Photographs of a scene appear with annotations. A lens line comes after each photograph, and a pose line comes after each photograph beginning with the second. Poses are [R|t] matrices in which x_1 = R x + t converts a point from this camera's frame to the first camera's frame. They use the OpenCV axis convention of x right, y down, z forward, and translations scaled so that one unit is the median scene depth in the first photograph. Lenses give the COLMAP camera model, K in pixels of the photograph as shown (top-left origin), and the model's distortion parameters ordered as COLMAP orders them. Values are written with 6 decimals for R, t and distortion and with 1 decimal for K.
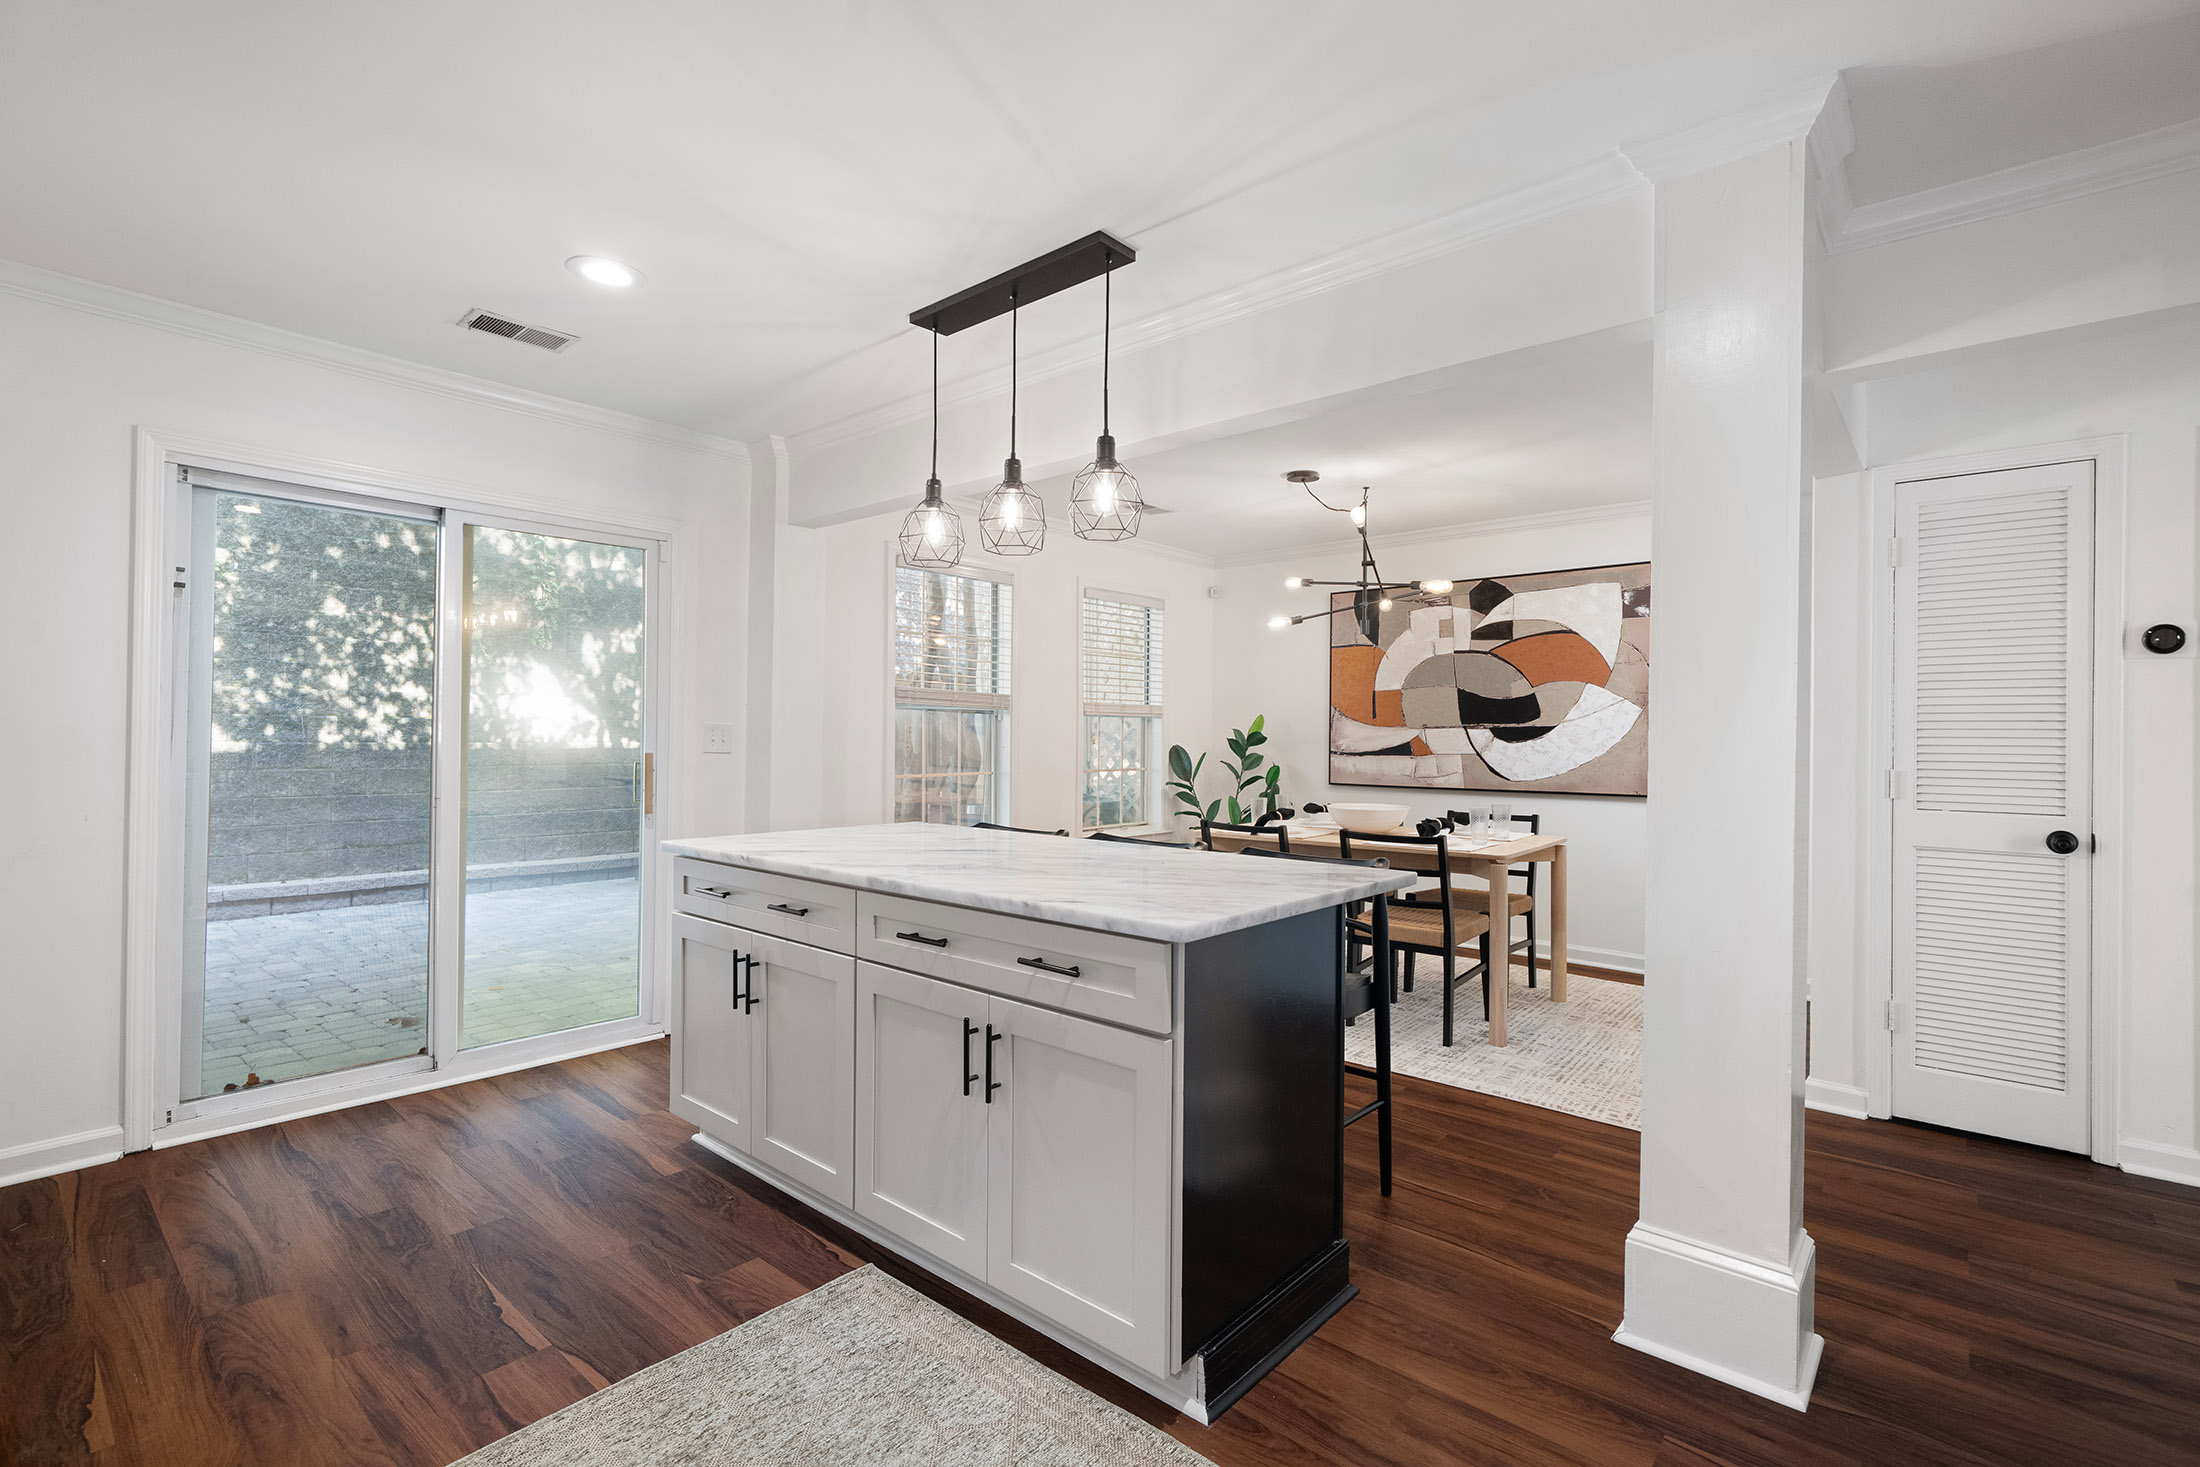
lens RADIAL K [[993.2, 0, 1100.0], [0, 993.2, 733.5], [0, 0, 1]] dist [0.000437, 0.000184]
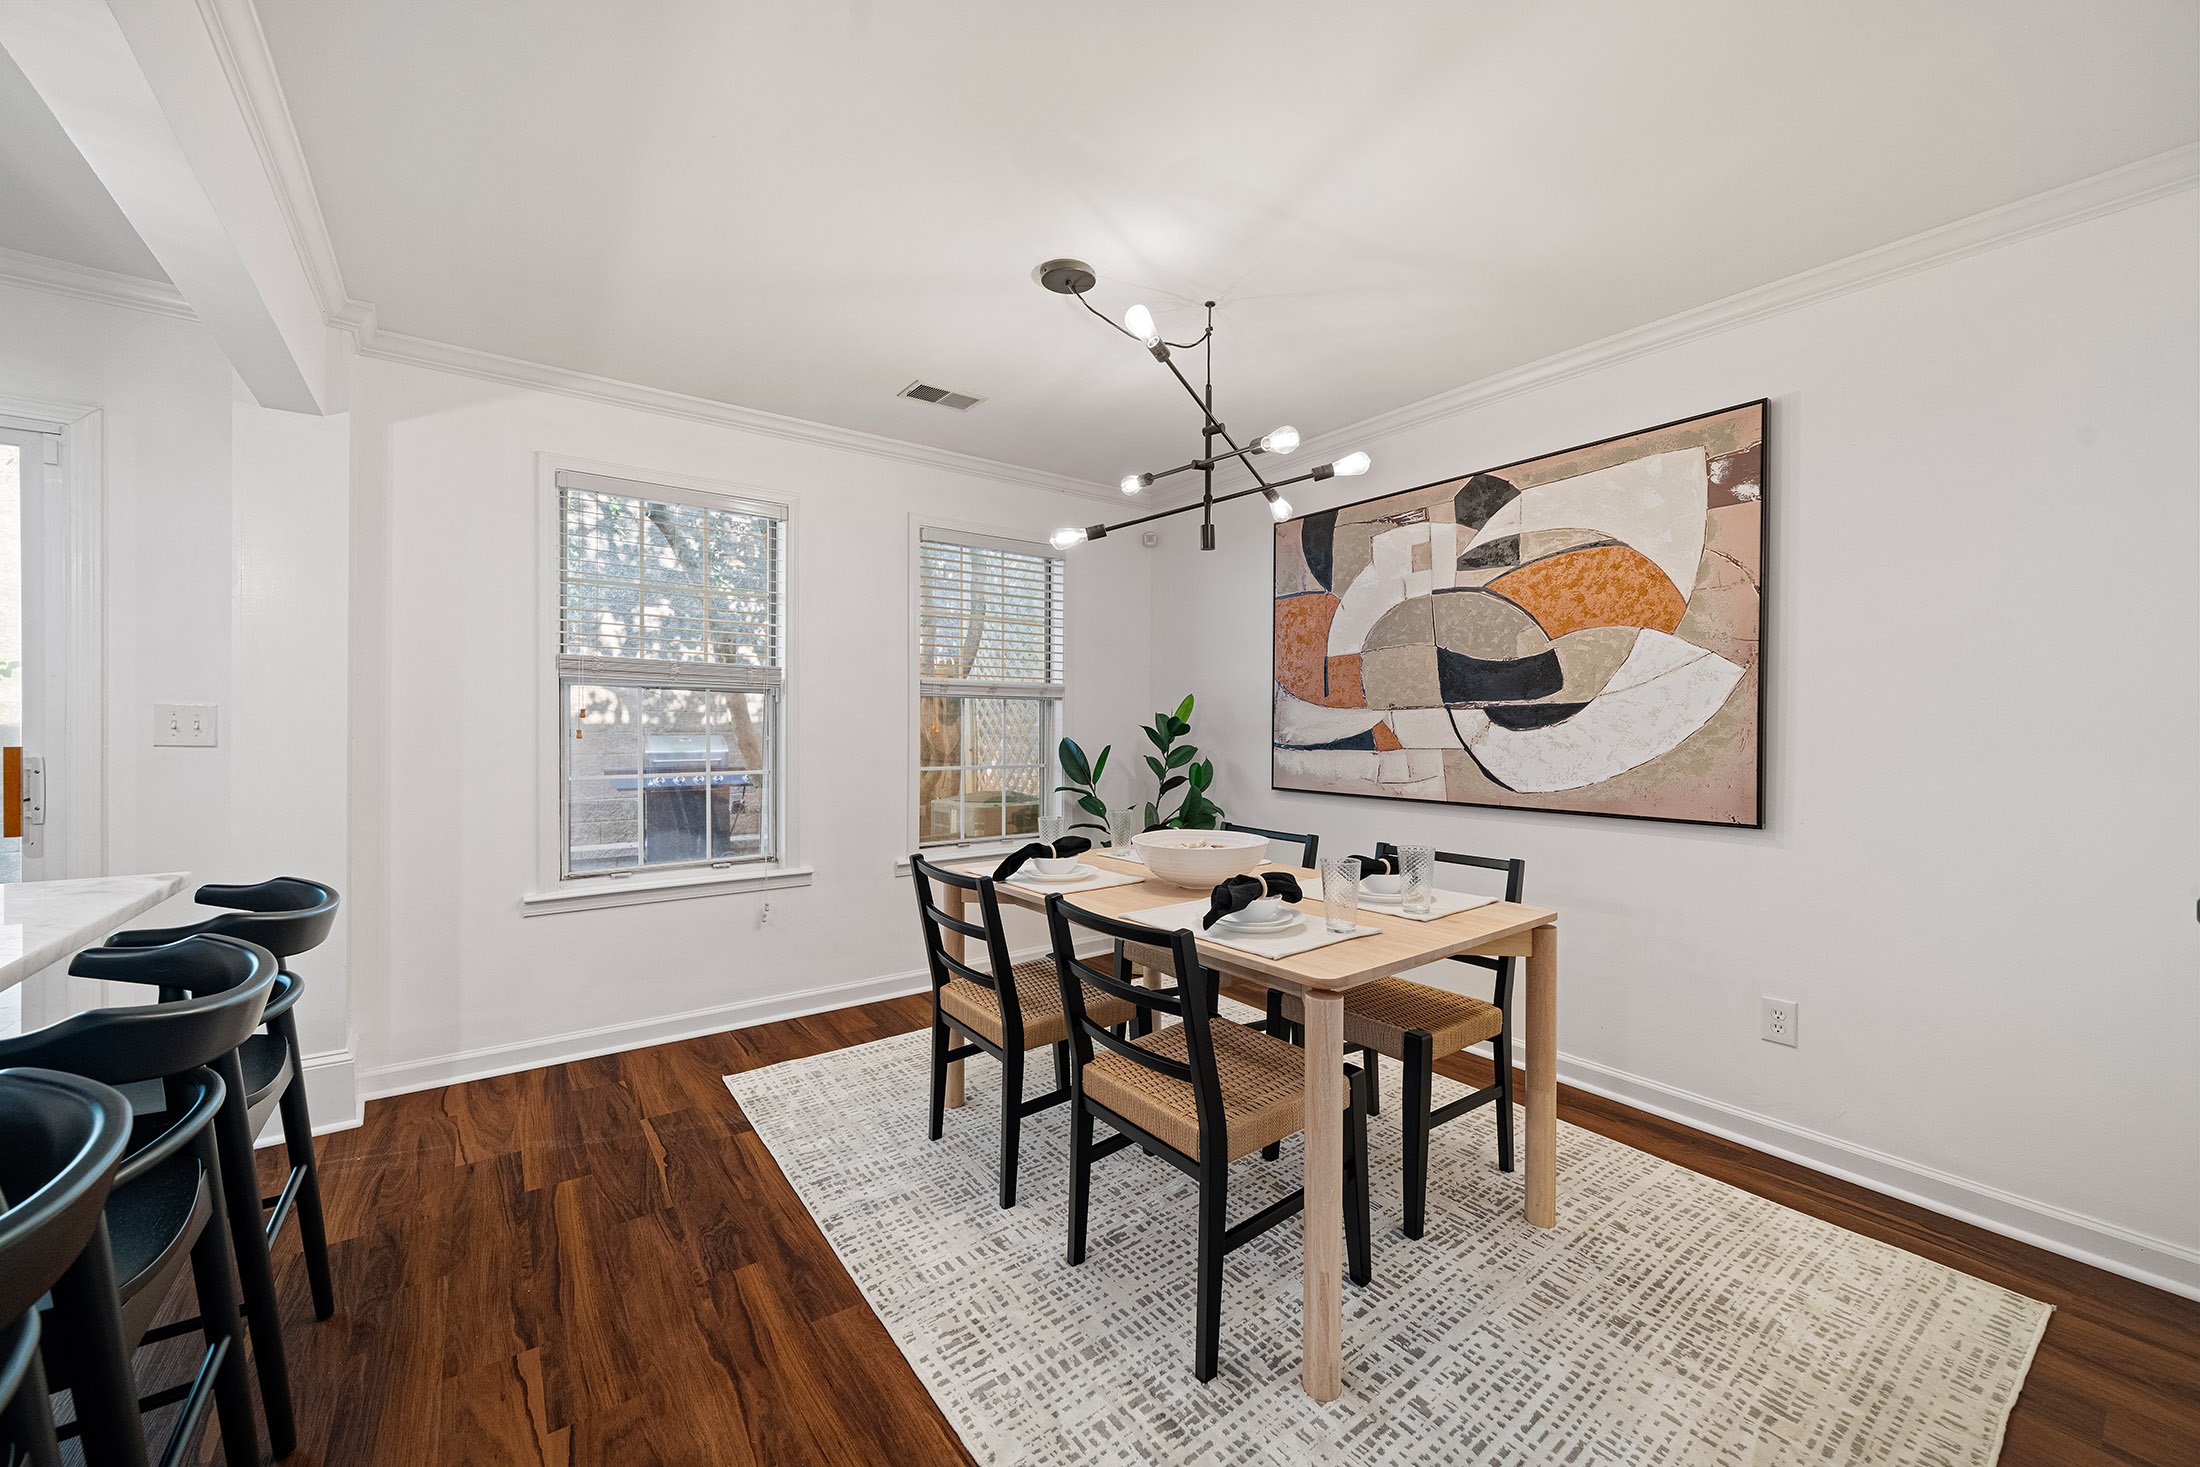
lens RADIAL K [[840.0, 0, 1100.0], [0, 840.0, 733.5], [0, 0, 1]] dist [-0.002476, -0.000082]
pose [[0.975533, -0.000884, -0.219852, 0.277004], [0.002911, 0.999956, 0.008895, 0.005588], [0.219834, -0.009317, 0.975493, 0.432083]]
